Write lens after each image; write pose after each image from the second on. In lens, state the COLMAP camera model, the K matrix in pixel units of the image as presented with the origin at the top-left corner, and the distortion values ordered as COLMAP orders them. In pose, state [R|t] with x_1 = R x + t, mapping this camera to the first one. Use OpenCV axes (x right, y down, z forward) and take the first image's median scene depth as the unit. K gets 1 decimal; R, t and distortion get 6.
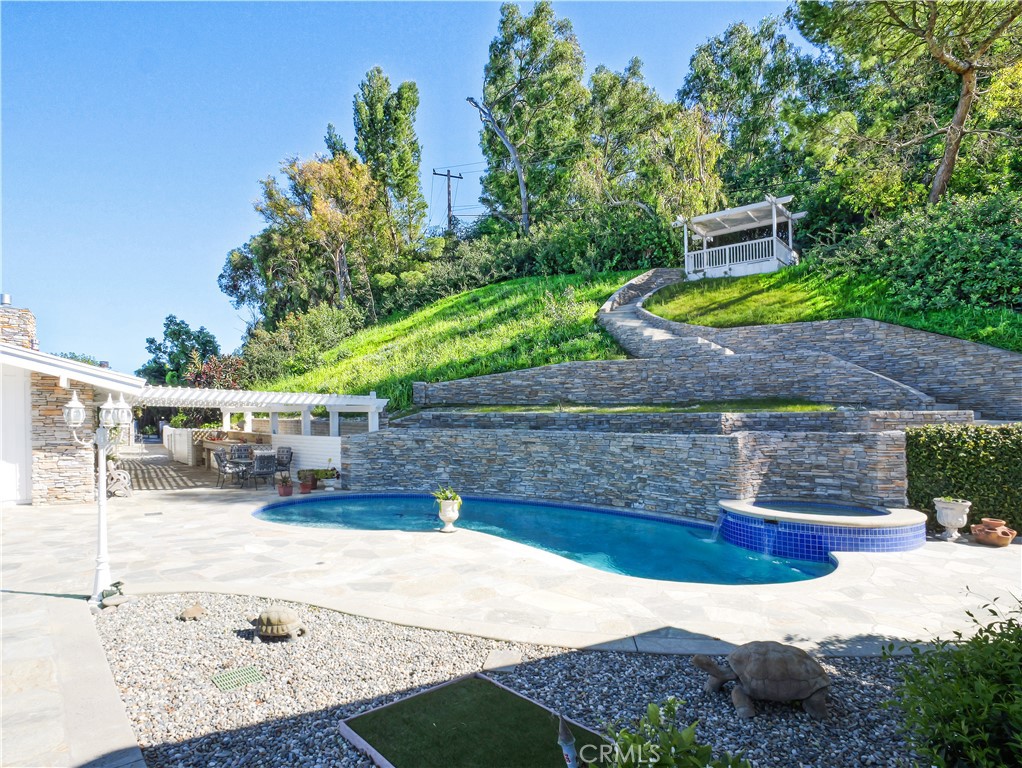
lens RADIAL K [[539.3, 0, 493.6], [0, 539.3, 382.8], [0, 0, 1]] dist [-0.010405, 0.002237]
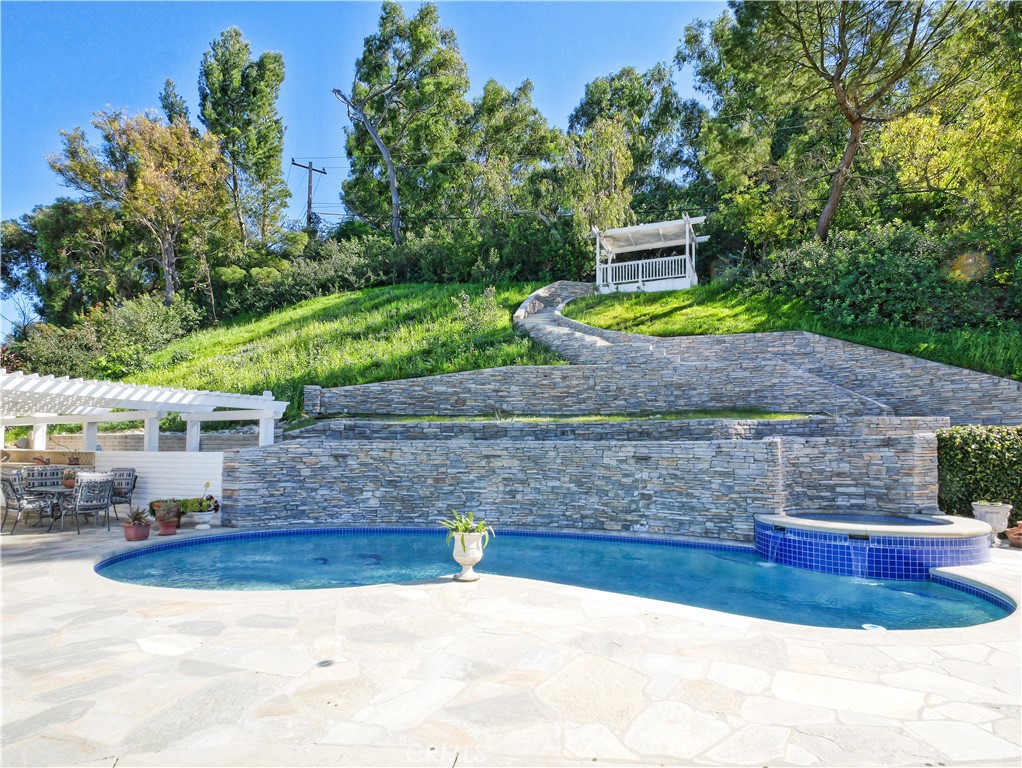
lens RADIAL K [[539.3, 0, 506.8], [0, 539.3, 381.1], [0, 0, 1]] dist [-0.010405, 0.002237]
pose [[0.946290, 0.036448, 0.321259, -0.154239], [-0.019548, 0.998258, -0.055674, 0.037940], [-0.322728, 0.046403, 0.945353, 0.196785]]
